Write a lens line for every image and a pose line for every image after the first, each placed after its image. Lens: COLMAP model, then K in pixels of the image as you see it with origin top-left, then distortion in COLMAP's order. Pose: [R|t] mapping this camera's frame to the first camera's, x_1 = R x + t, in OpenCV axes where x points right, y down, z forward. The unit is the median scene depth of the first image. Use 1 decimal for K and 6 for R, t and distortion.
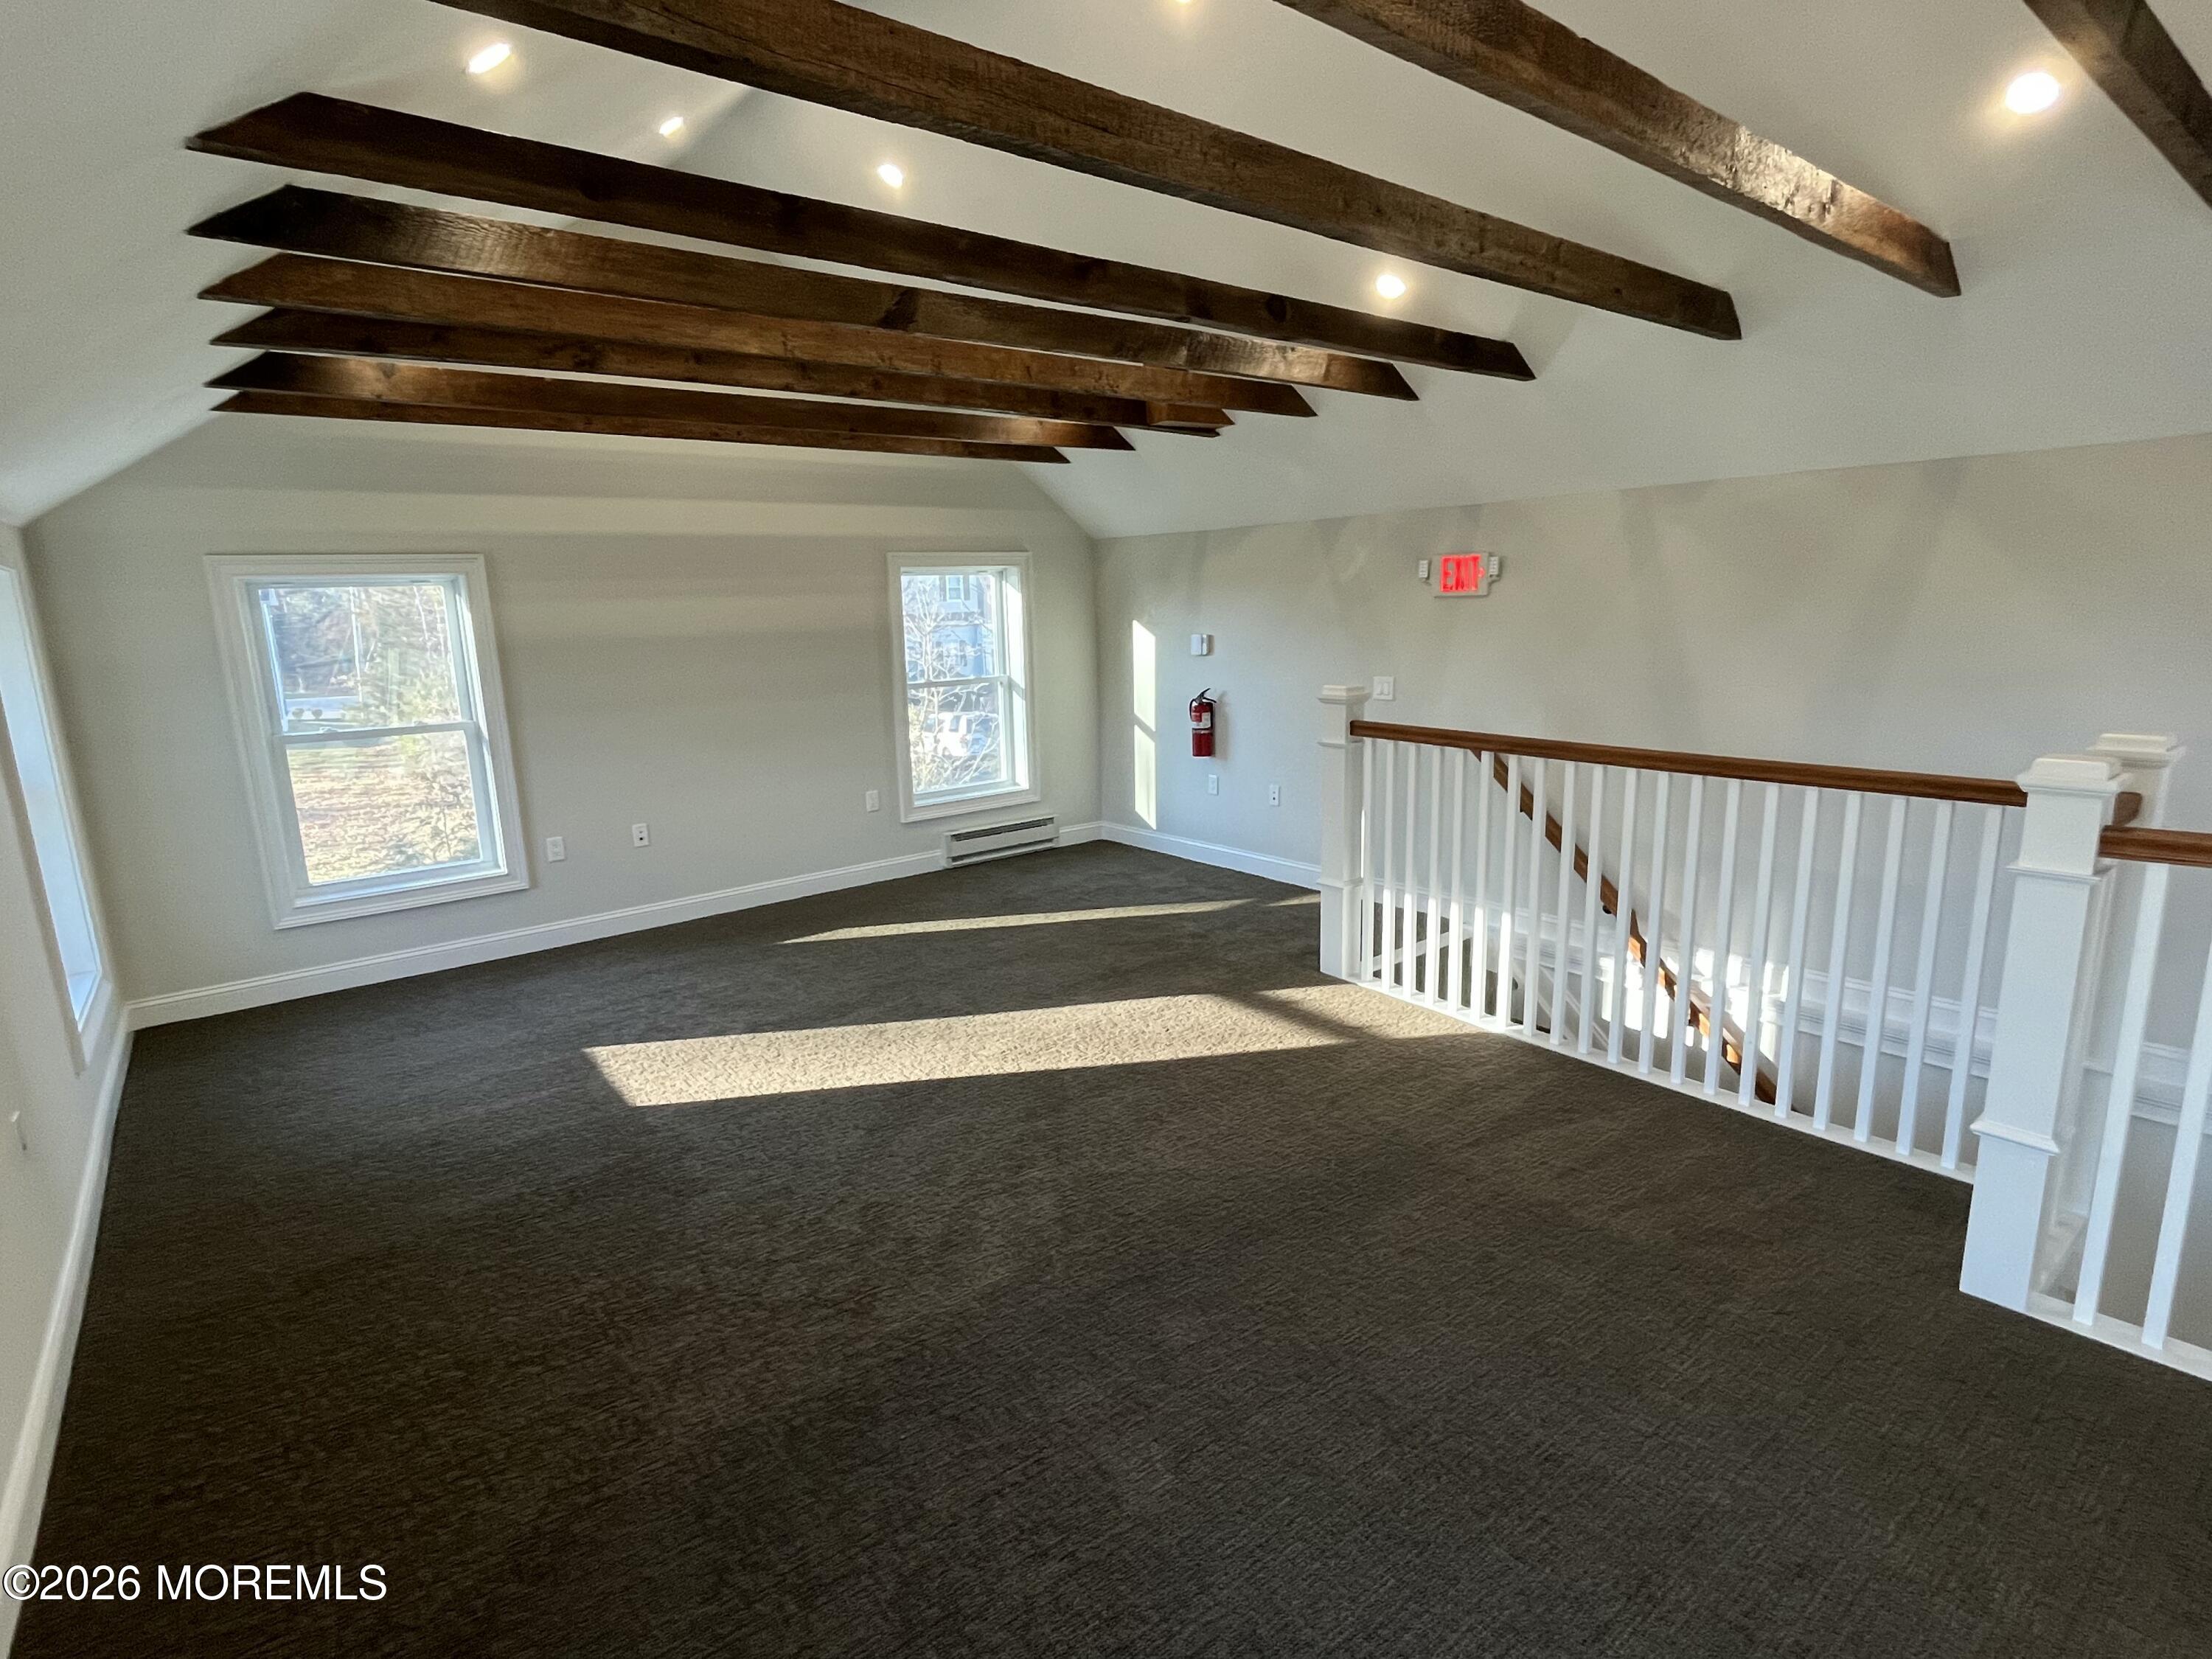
lens RADIAL K [[1110.6, 0, 1099.7], [0, 1110.6, 826.2], [0, 0, 1]] dist [0.003945, 0.000352]
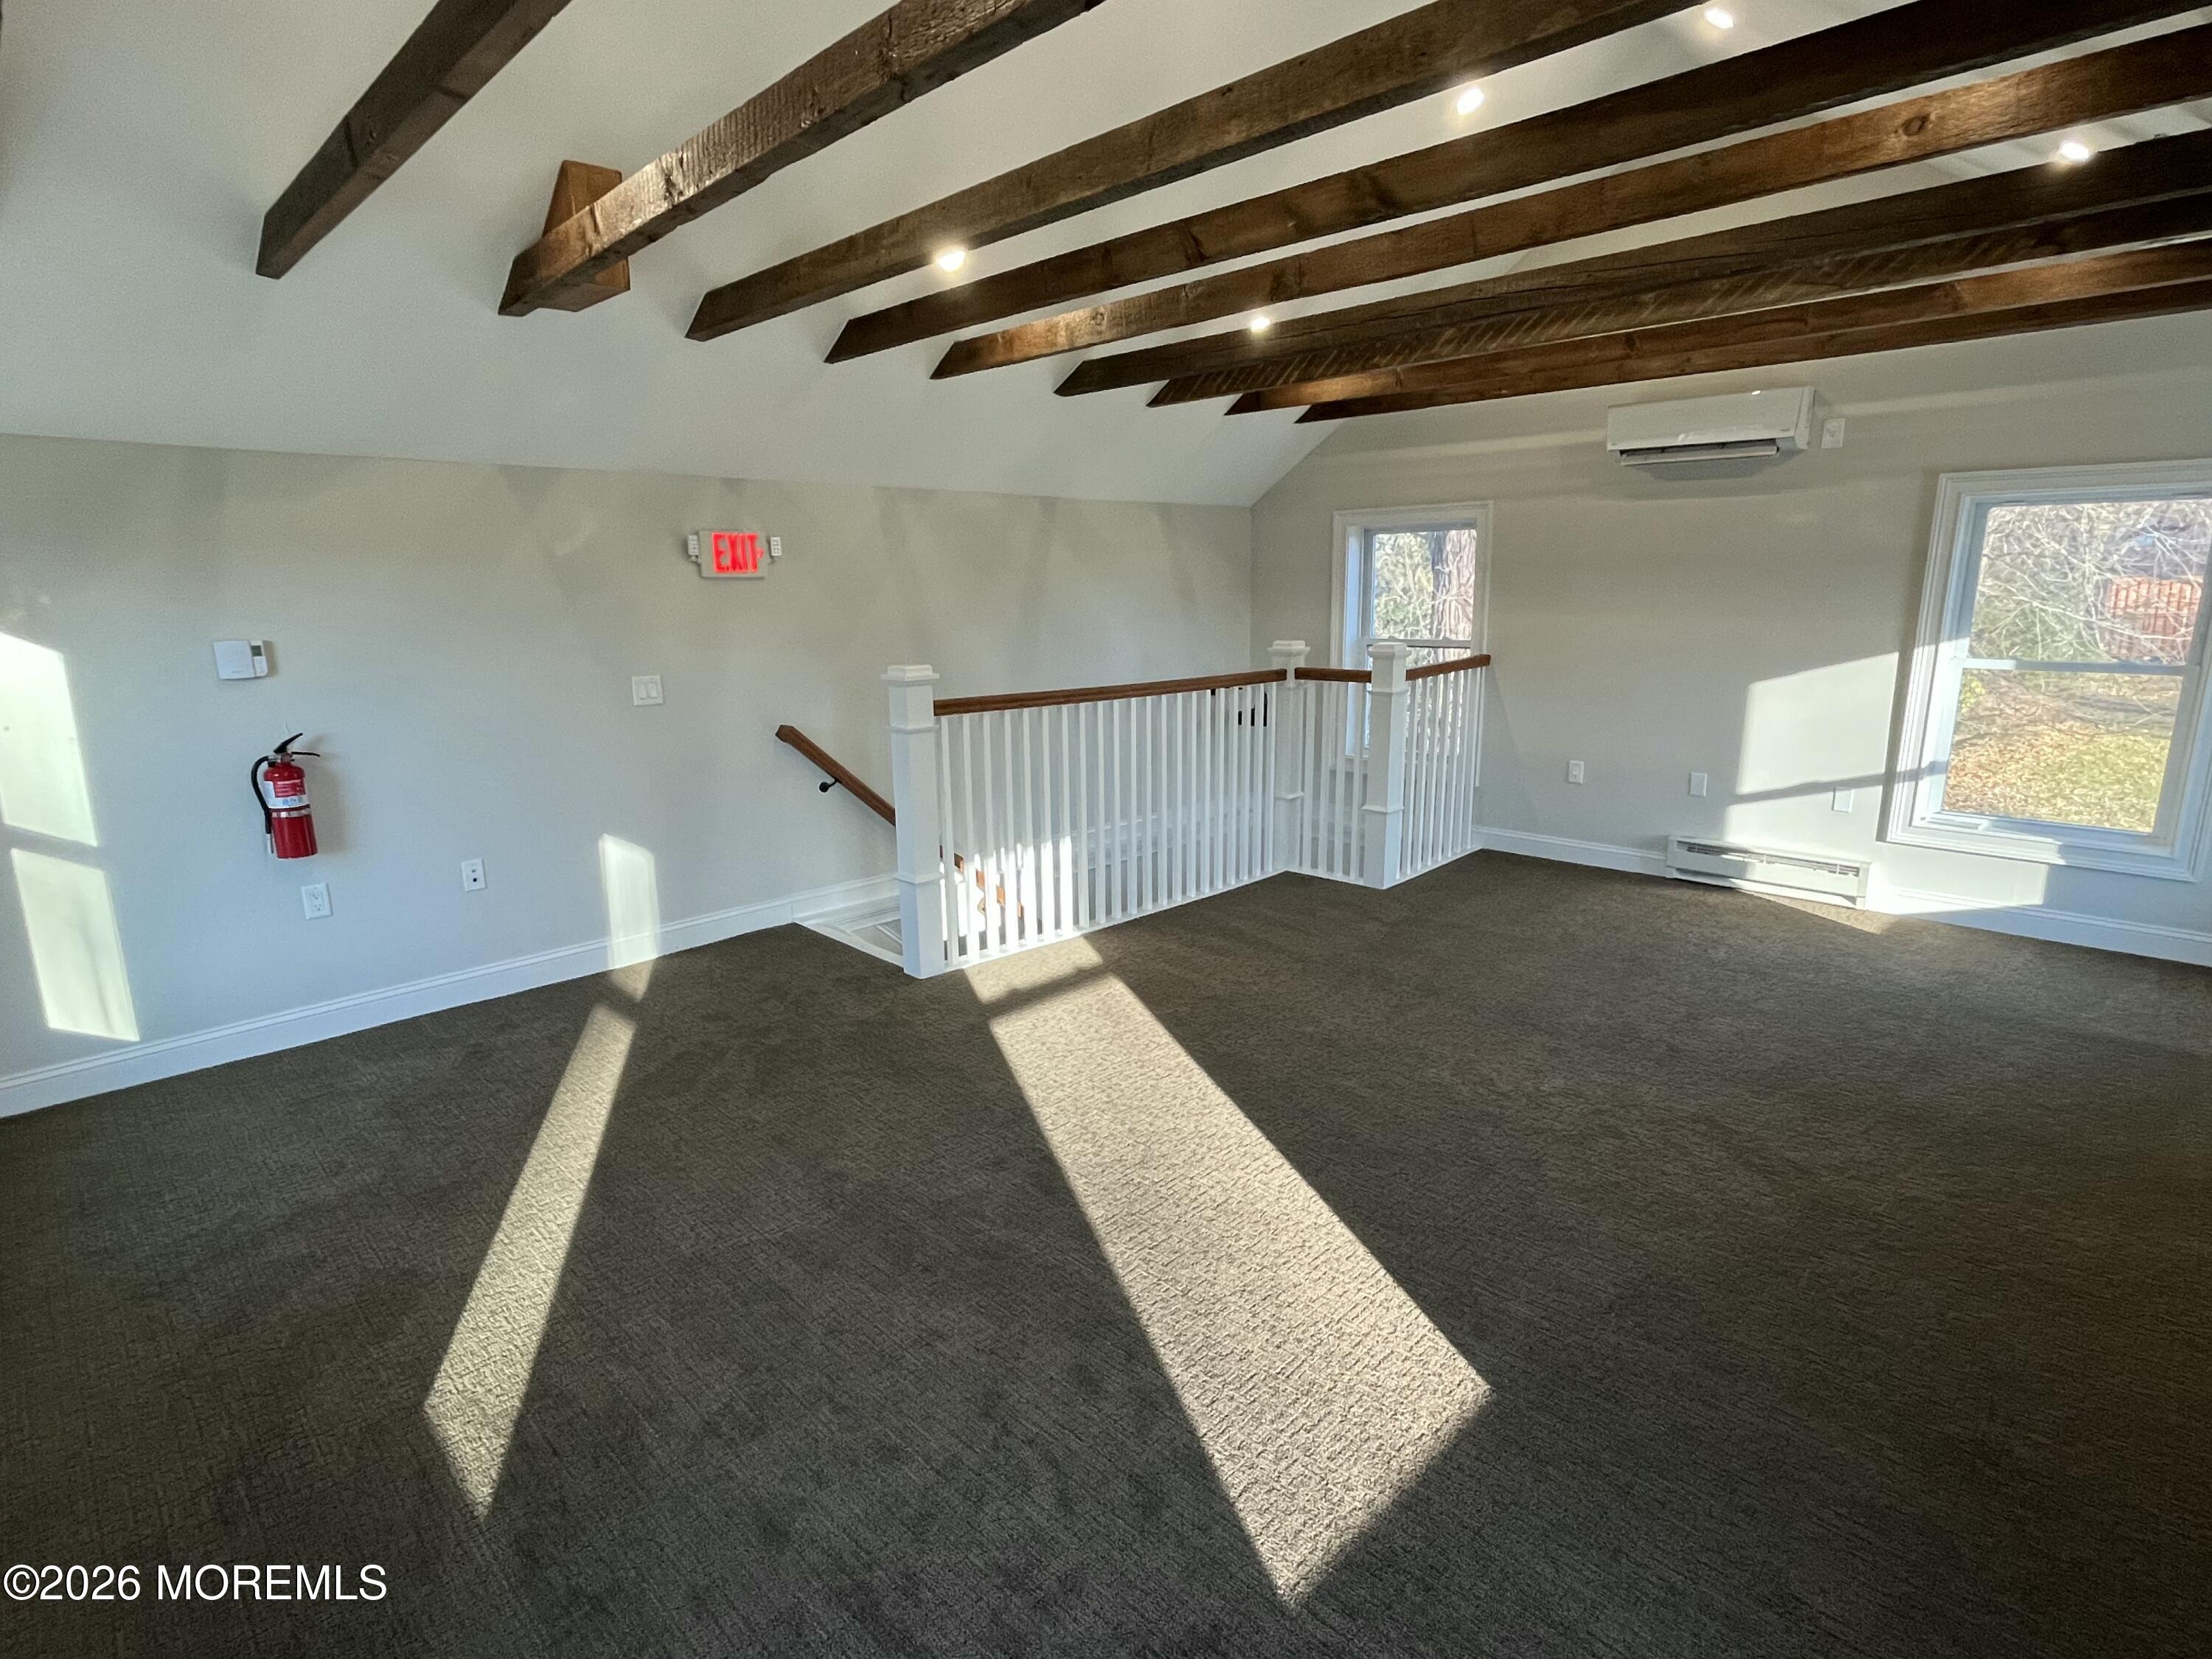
lens RADIAL K [[1110.6, 0, 1099.7], [0, 1110.6, 826.2], [0, 0, 1]] dist [0.003945, 0.000352]
pose [[-0.108067, -0.178447, 0.977997, -0.707391], [0.217321, 0.955725, 0.198397, -0.143154], [-0.970100, 0.233979, -0.064502, 0.910271]]
